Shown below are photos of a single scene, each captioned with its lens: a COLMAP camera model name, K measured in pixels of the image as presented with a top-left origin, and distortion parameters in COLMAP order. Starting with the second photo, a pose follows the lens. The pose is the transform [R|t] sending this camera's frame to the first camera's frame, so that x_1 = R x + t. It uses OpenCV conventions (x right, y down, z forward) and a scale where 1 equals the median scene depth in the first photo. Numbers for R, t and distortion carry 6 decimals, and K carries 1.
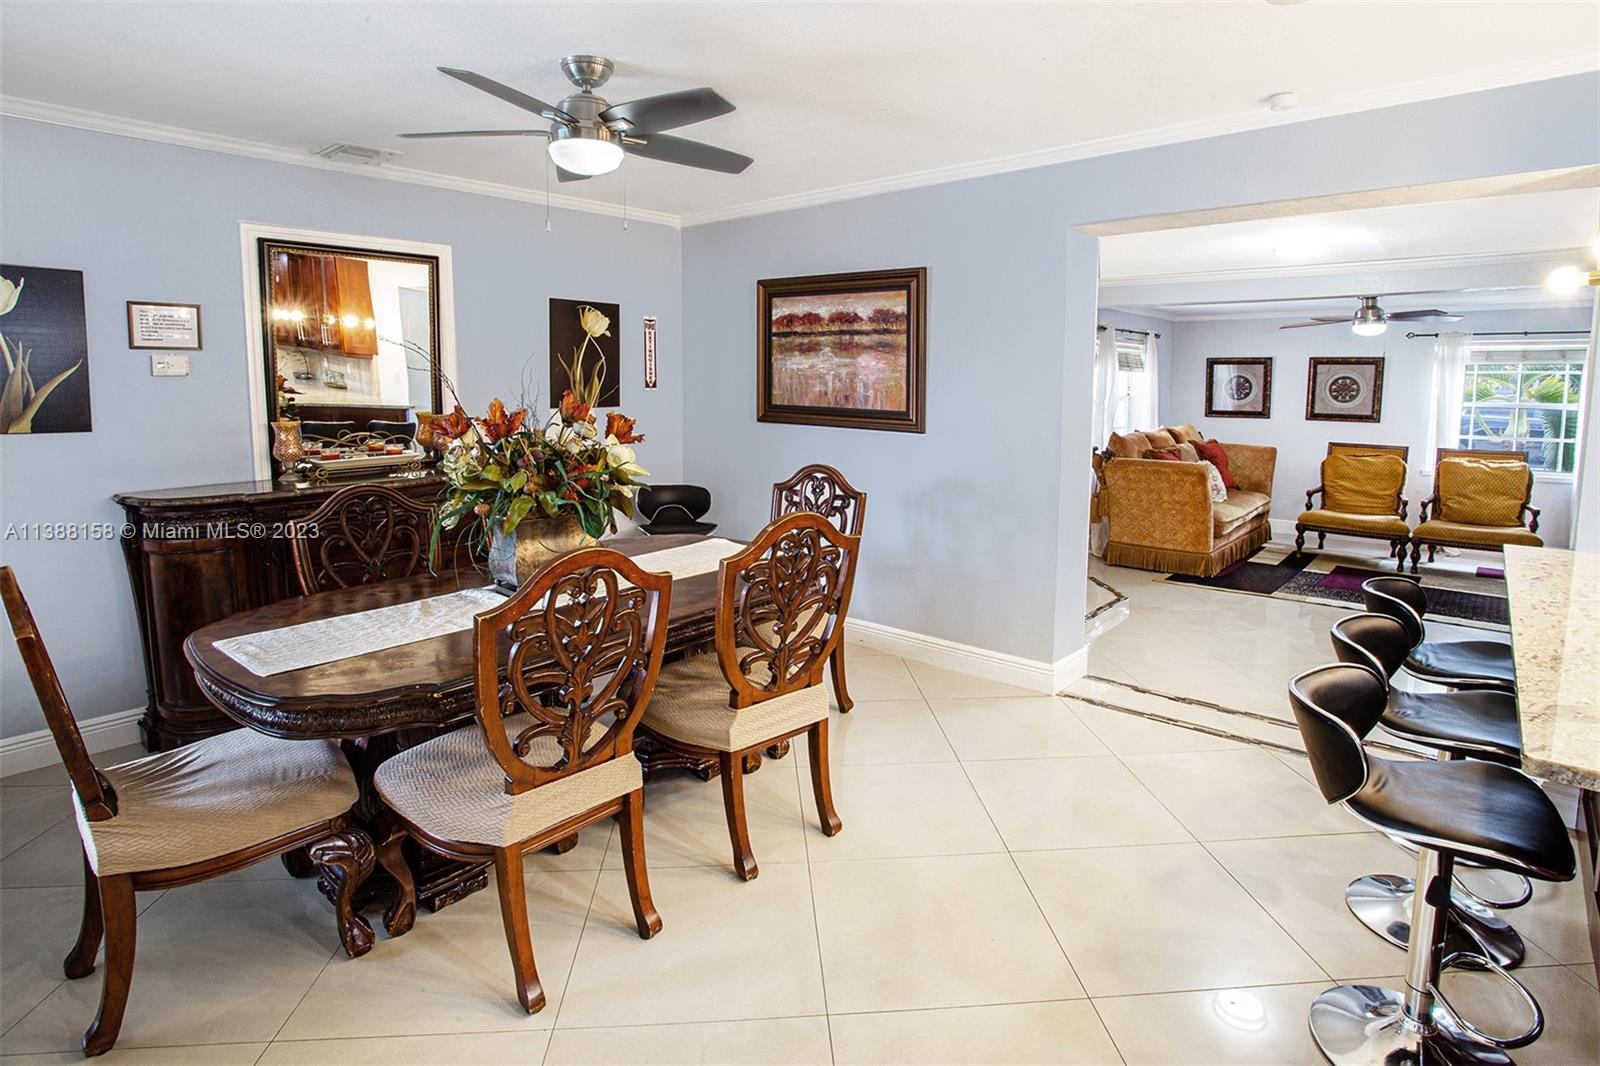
lens RADIAL K [[824.4, 0, 796.1], [0, 824.4, 475.4], [0, 0, 1]] dist [-0.061493, 0.017098]
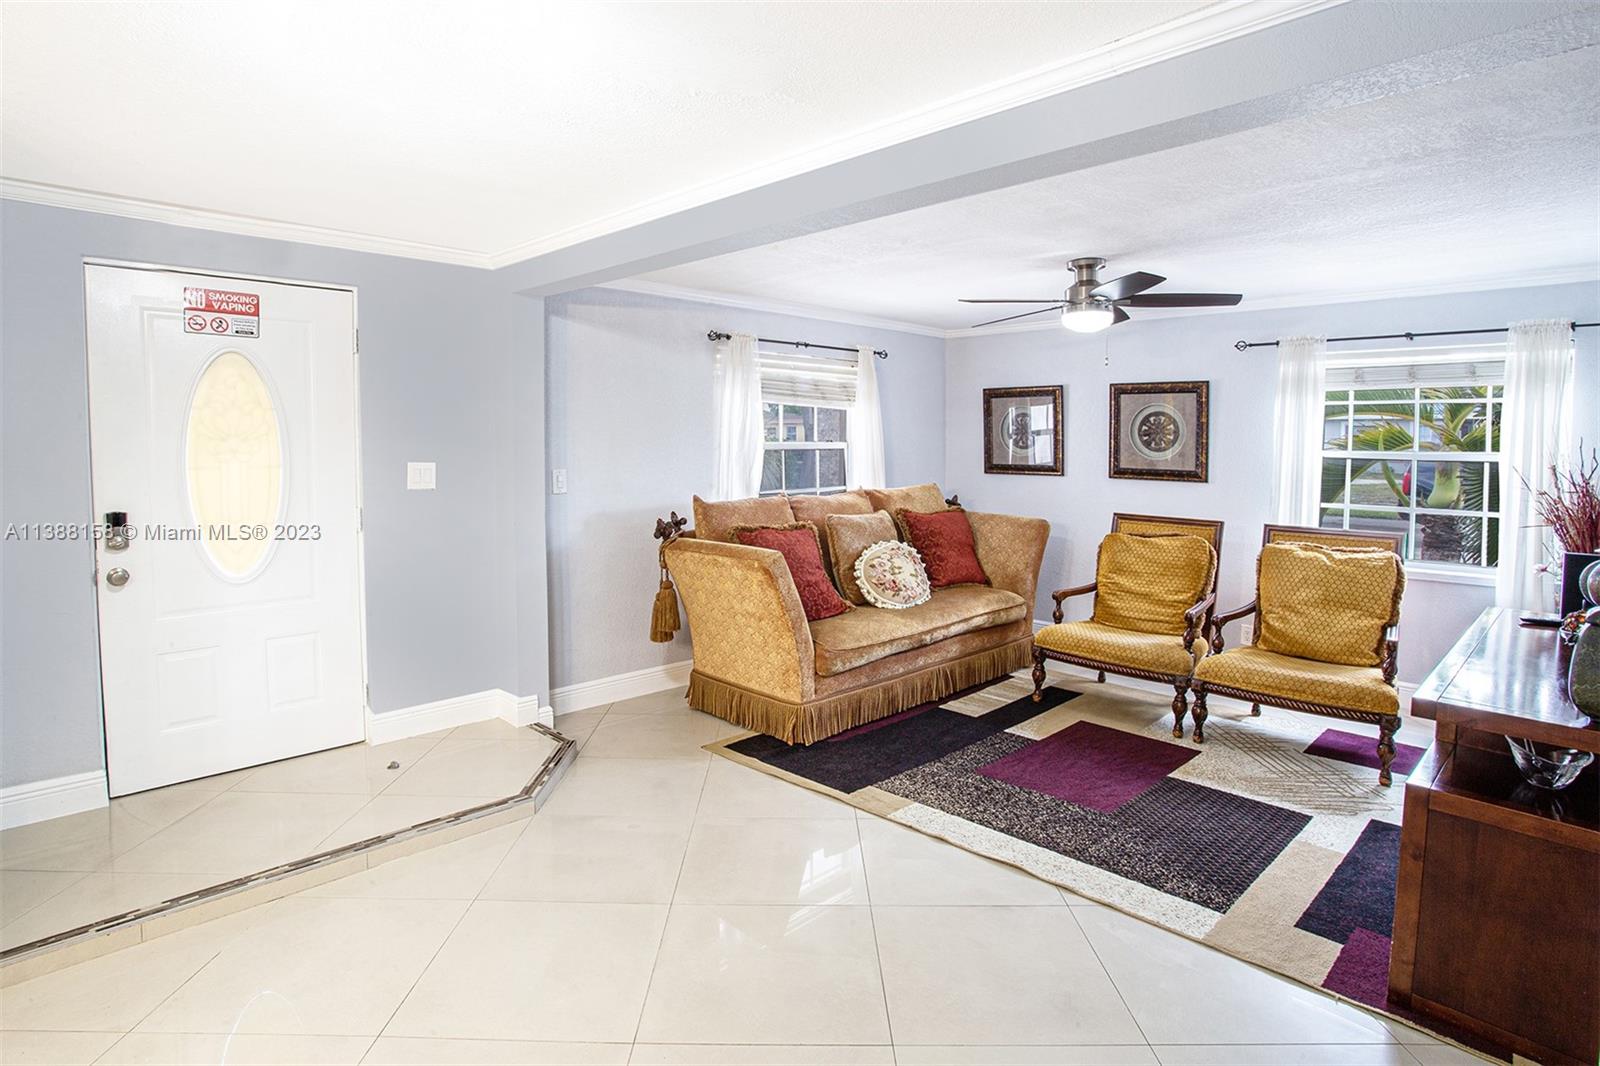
lens RADIAL K [[840.0, 0, 810.1], [0, 840.0, 492.3], [0, 0, 1]] dist [-0.045957, 0.000947]
pose [[0.998318, 0.008686, -0.057327, 0.479958], [-0.011584, 0.998662, -0.050405, -0.022450], [0.056813, 0.050984, 0.997082, 0.342264]]
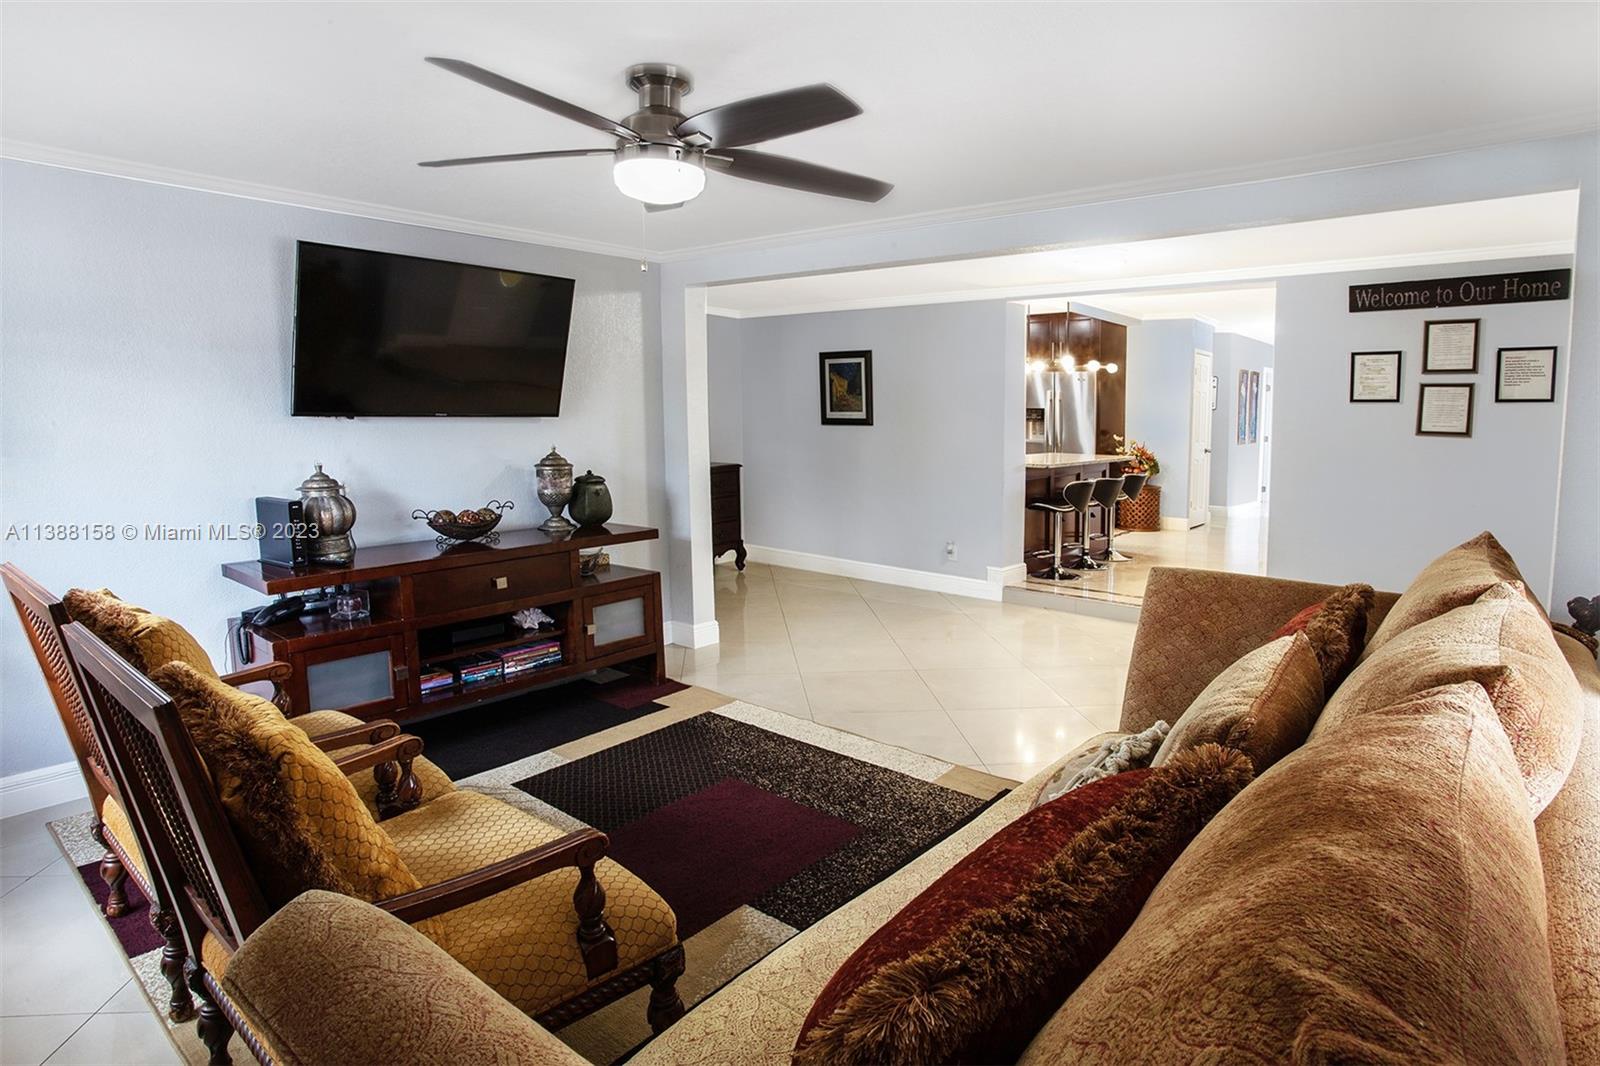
lens RADIAL K [[863.6, 0, 734.7], [0, 863.6, 497.4], [0, 0, 1]] dist [0.000880, 0.000597]
pose [[-0.999528, -0.019124, 0.024026, 0.606429], [-0.013623, 0.977351, 0.211186, -0.116277], [-0.027521, 0.210759, -0.977150, 1.211957]]
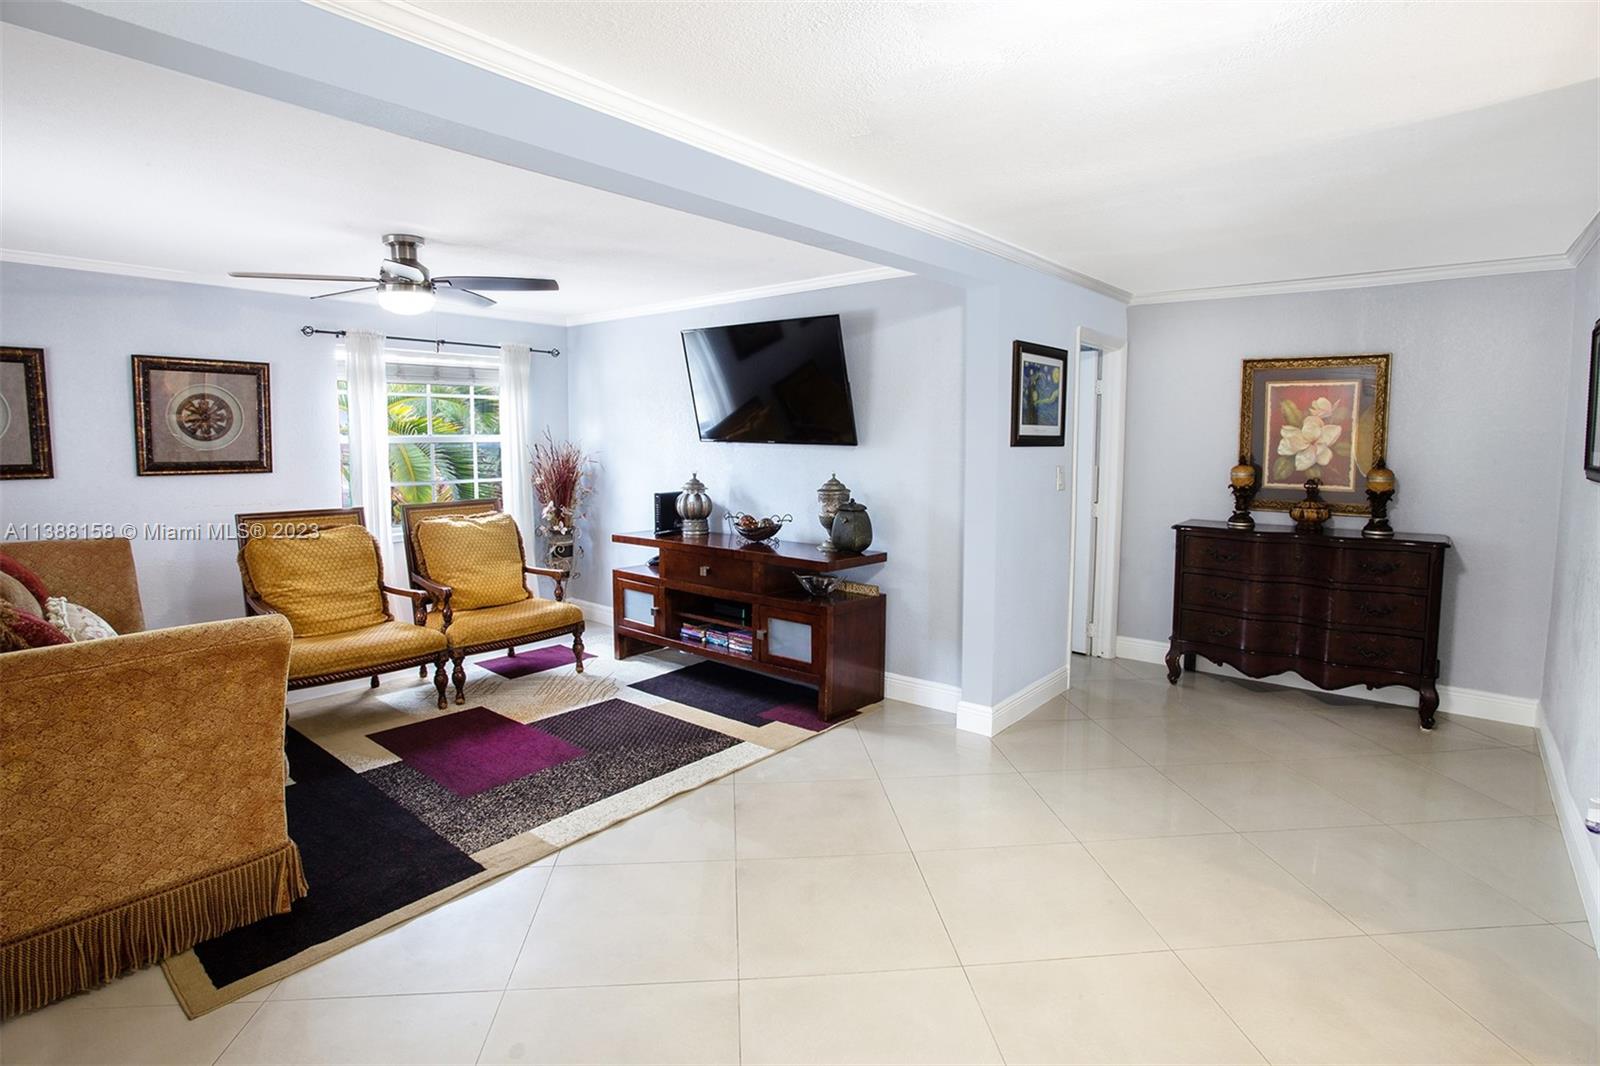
lens RADIAL K [[814.8, 0, 808.7], [0, 814.8, 504.7], [0, 0, 1]] dist [-0.077172, 0.033021]
pose [[-0.029677, -0.092887, 0.995234, 0.132997], [0.104246, 0.989956, 0.095503, -0.060479], [-0.994109, 0.106583, -0.019696, 0.656602]]
